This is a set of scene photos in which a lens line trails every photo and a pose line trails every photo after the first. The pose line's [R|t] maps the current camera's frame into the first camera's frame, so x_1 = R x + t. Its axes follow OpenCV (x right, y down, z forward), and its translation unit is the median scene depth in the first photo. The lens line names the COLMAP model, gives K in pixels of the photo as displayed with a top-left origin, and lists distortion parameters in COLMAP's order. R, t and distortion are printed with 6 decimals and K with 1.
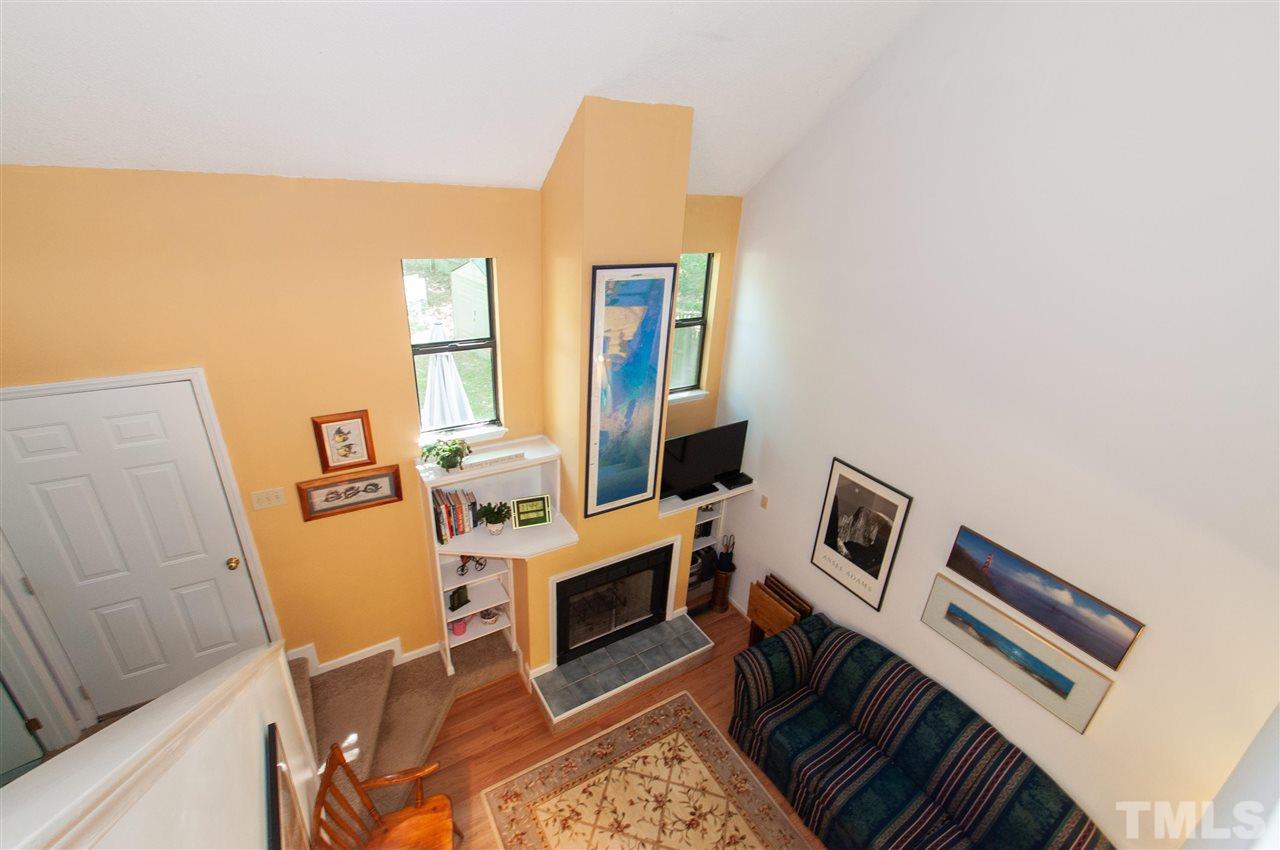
lens RADIAL K [[555.5, 0, 635.3], [0, 555.5, 424.1], [0, 0, 1]] dist [0.000110, 0.000020]
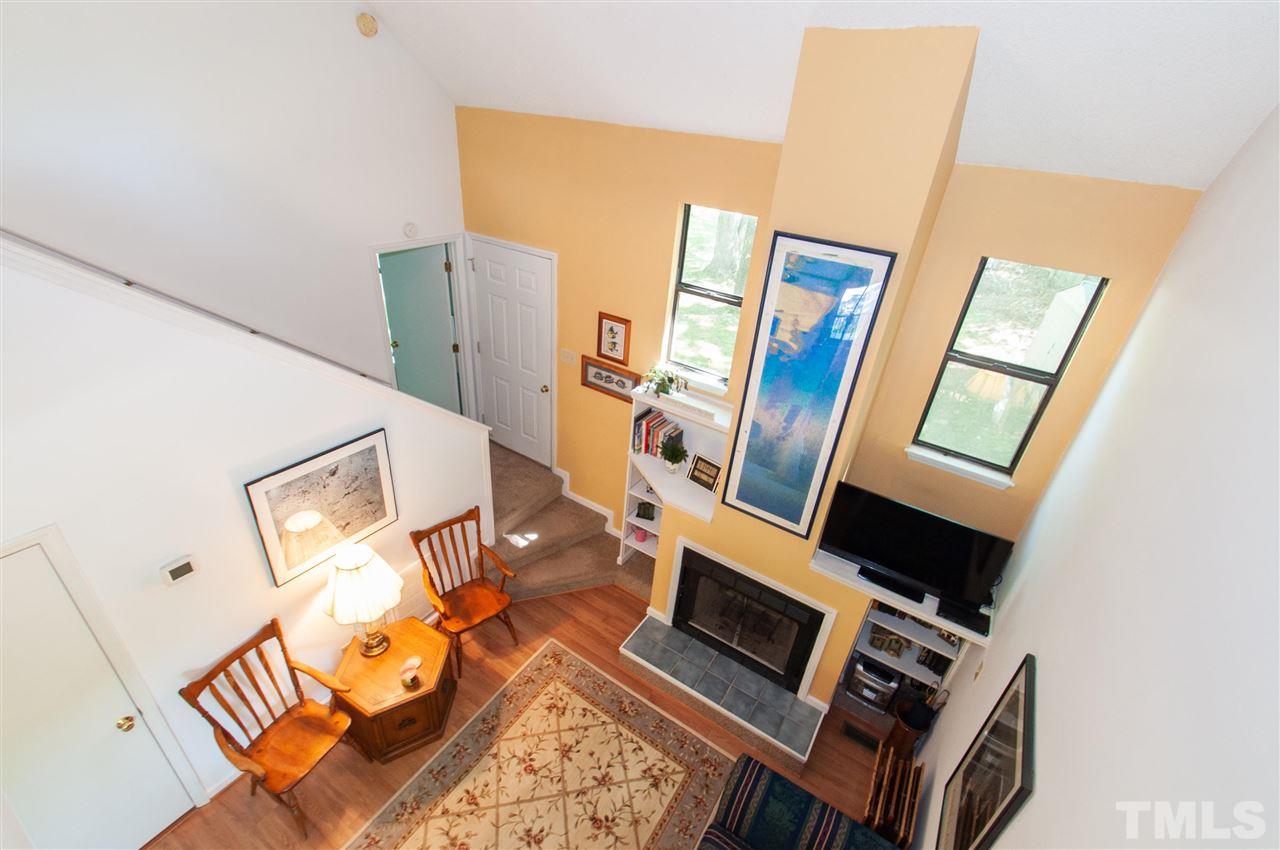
lens RADIAL K [[558.1, 0, 640.0], [0, 558.1, 425.0], [0, 0, 1]] dist [0.013610, 0.000064]
pose [[0.435880, 0.422326, -0.794764, 0.572204], [-0.421904, 0.875908, 0.234056, -0.114195], [0.794988, 0.233293, 0.559972, 0.349251]]
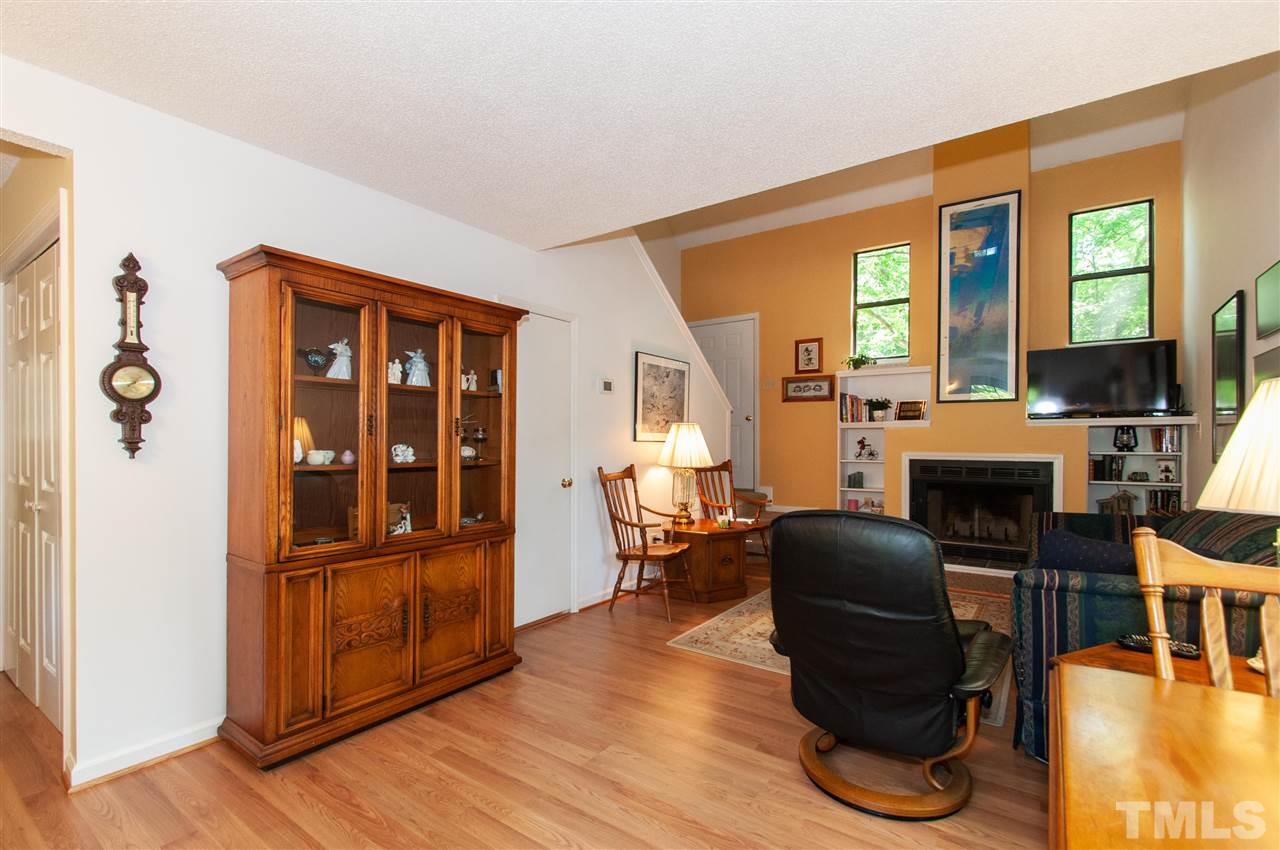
lens RADIAL K [[564.8, 0, 634.7], [0, 564.8, 431.1], [0, 0, 1]] dist [0.001359, -0.000050]
pose [[0.376632, -0.065882, -0.924017, 0.863248], [-0.372996, 0.902253, -0.216365, 0.792183], [0.847952, 0.426145, 0.315244, 0.055463]]
